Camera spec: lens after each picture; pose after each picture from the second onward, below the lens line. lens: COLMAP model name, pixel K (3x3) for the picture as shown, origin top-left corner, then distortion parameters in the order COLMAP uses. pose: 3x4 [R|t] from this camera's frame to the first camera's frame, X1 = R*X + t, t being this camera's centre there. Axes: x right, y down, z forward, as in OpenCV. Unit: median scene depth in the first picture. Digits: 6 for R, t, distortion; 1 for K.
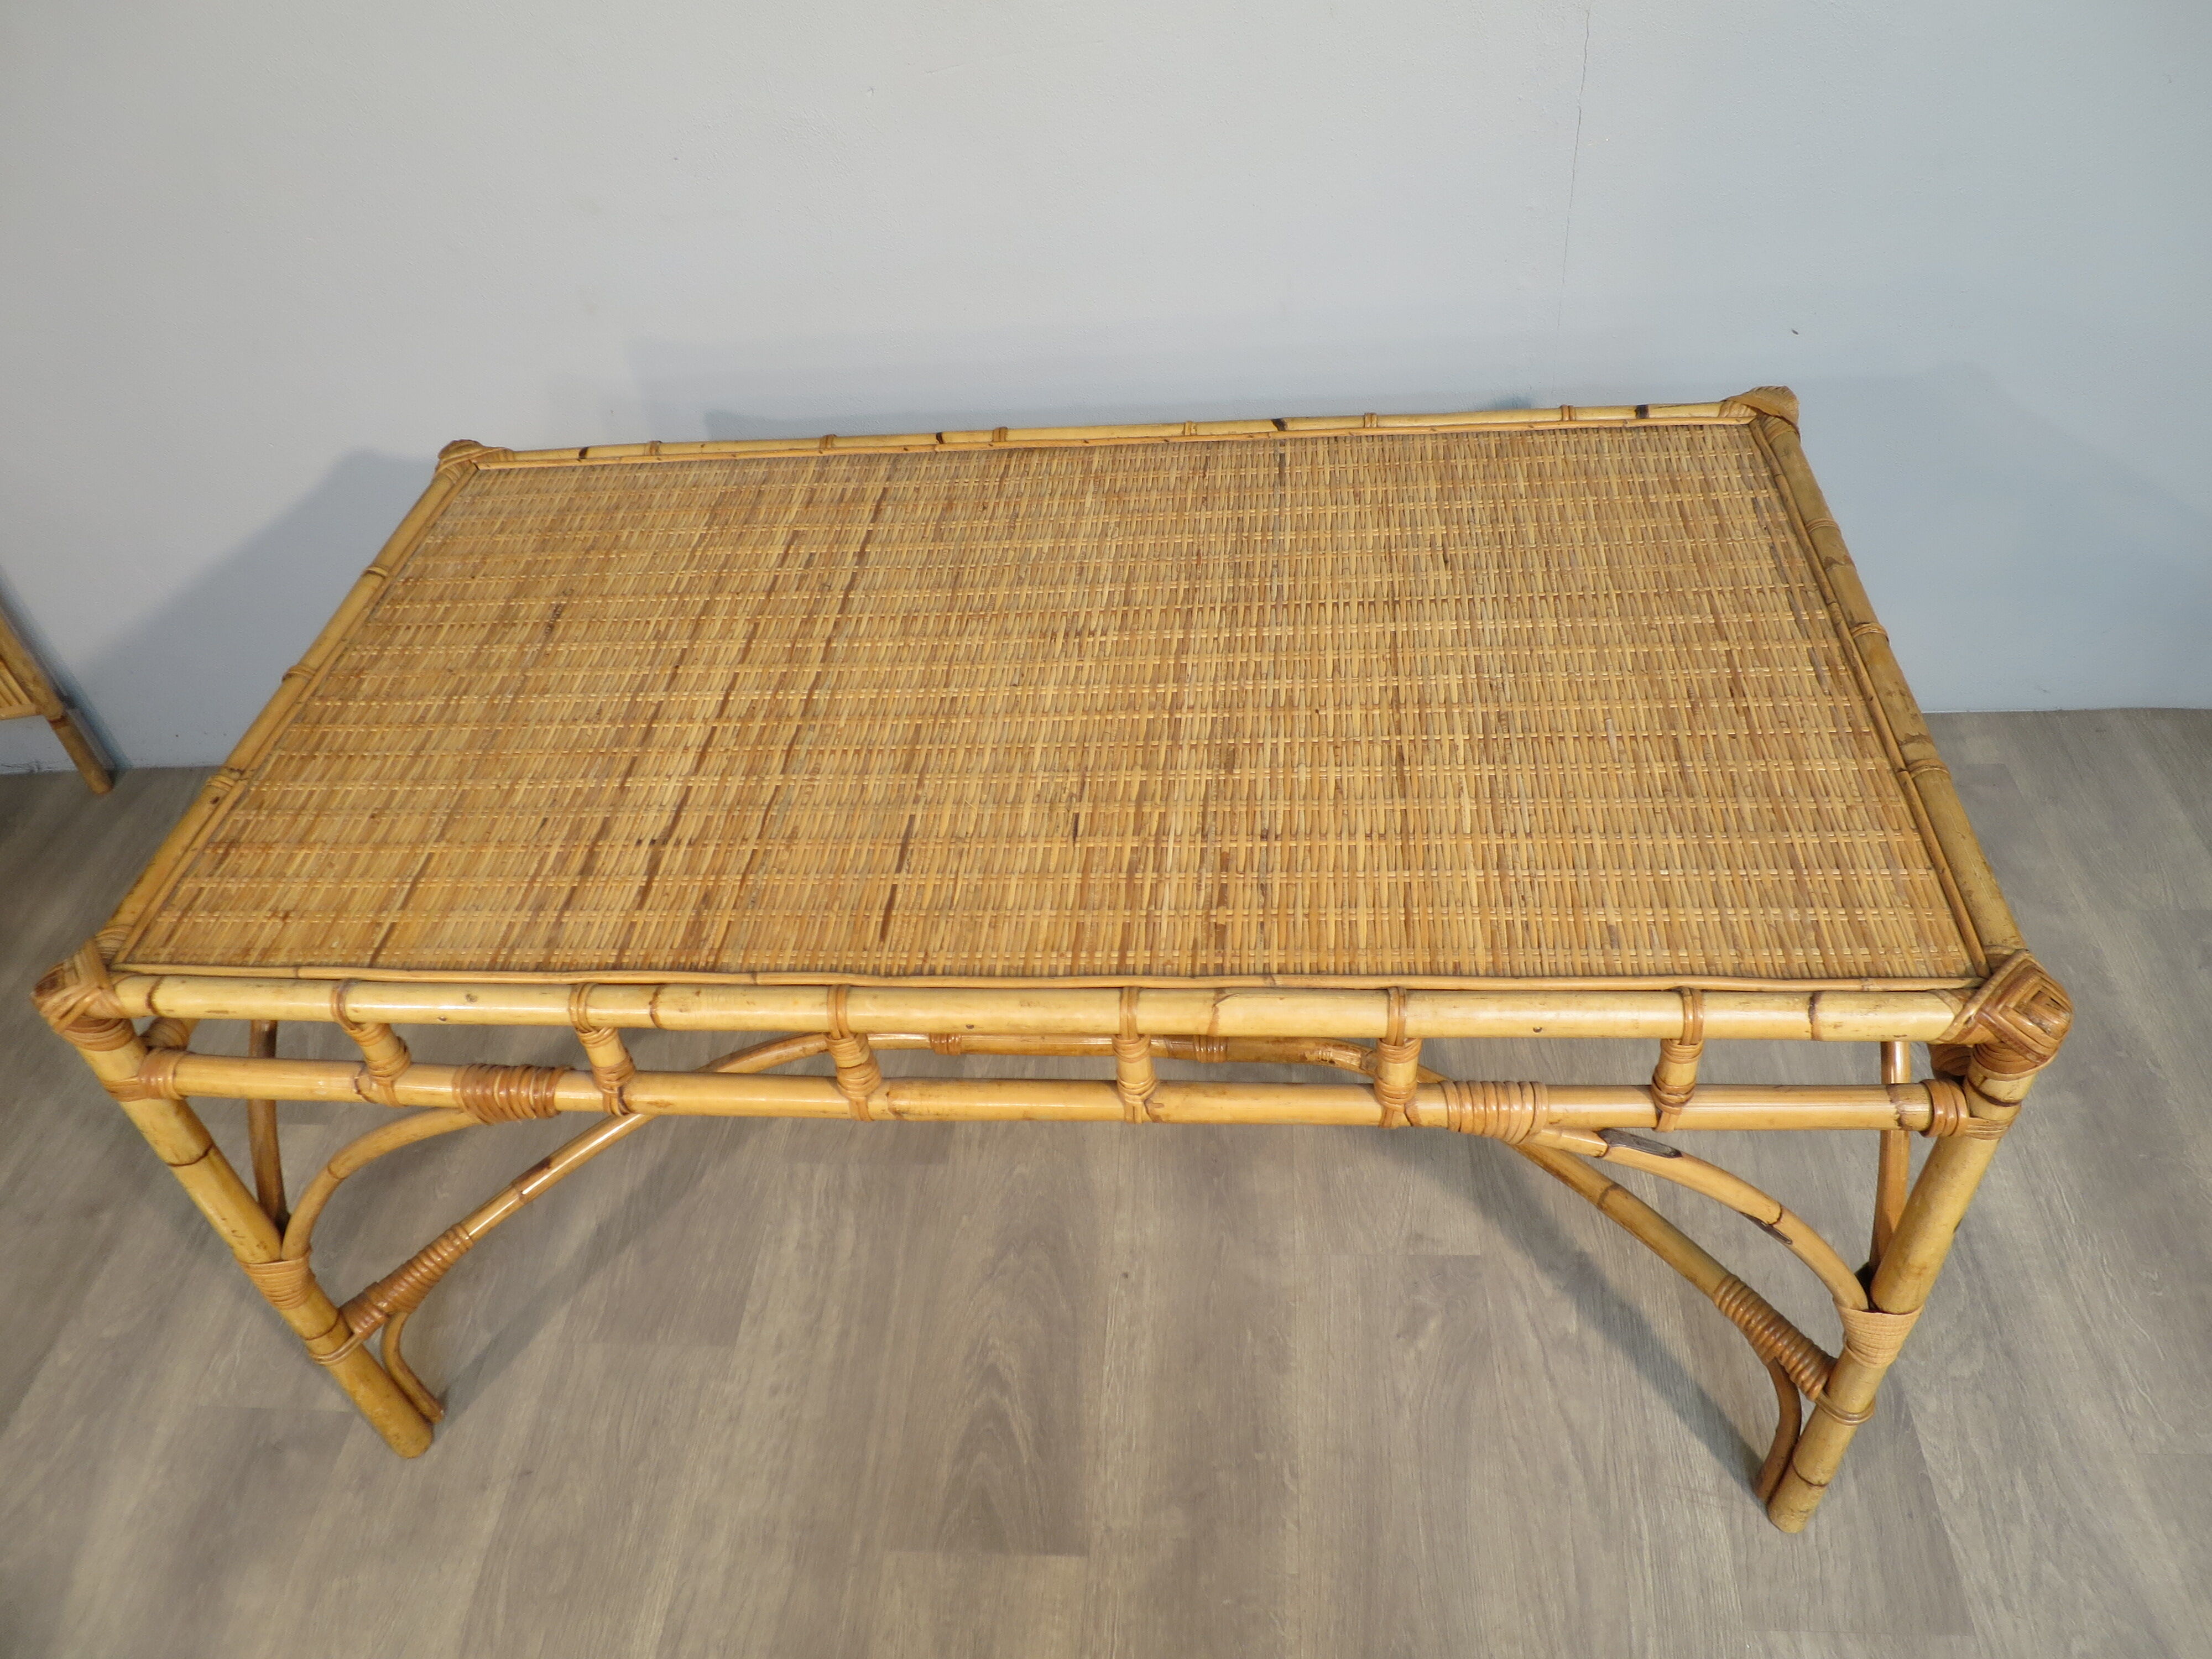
lens RADIAL K [[1596.9, 0, 1107.1], [0, 1596.9, 824.4], [0, 0, 1]] dist [-0.048561, 0.012470]
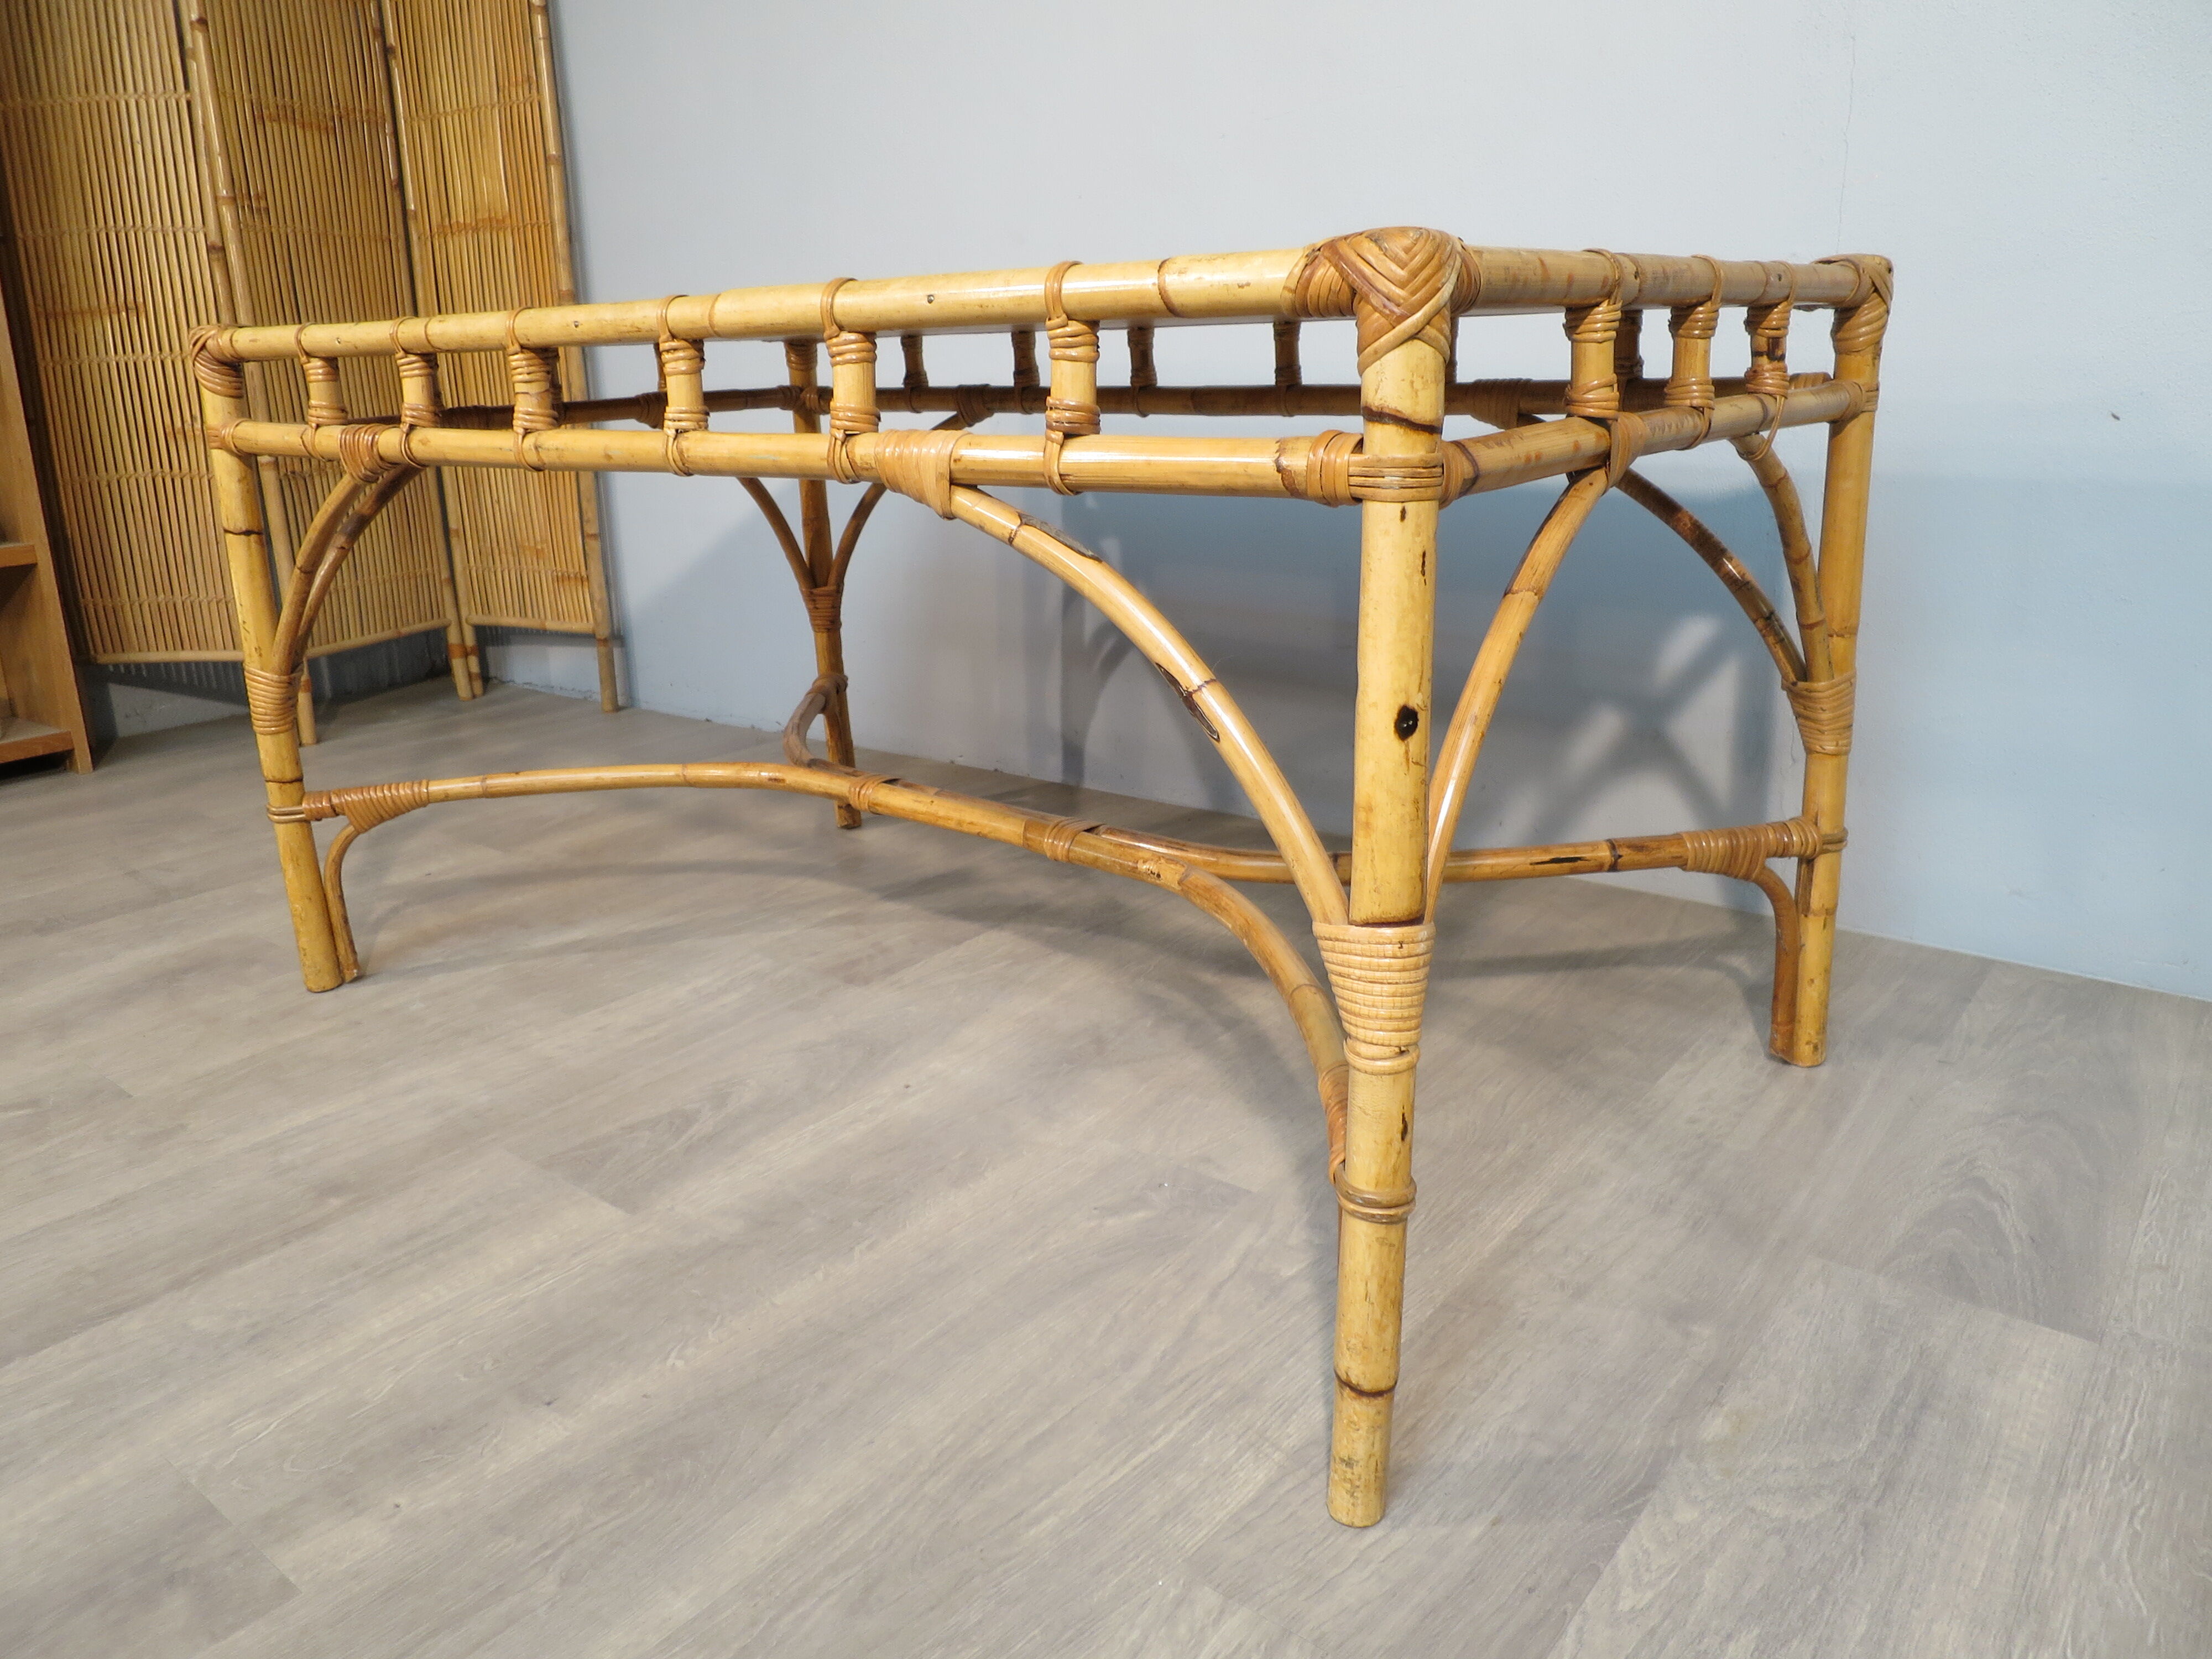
lens RADIAL K [[1596.9, 0, 1108.9], [0, 1596.9, 830.1], [0, 0, 1]] dist [-0.048561, 0.012470]
pose [[0.823145, 0.227767, -0.520149, 0.600847], [-0.415448, 0.866018, -0.278235, 0.404223], [0.387086, 0.445123, 0.807484, 0.291903]]
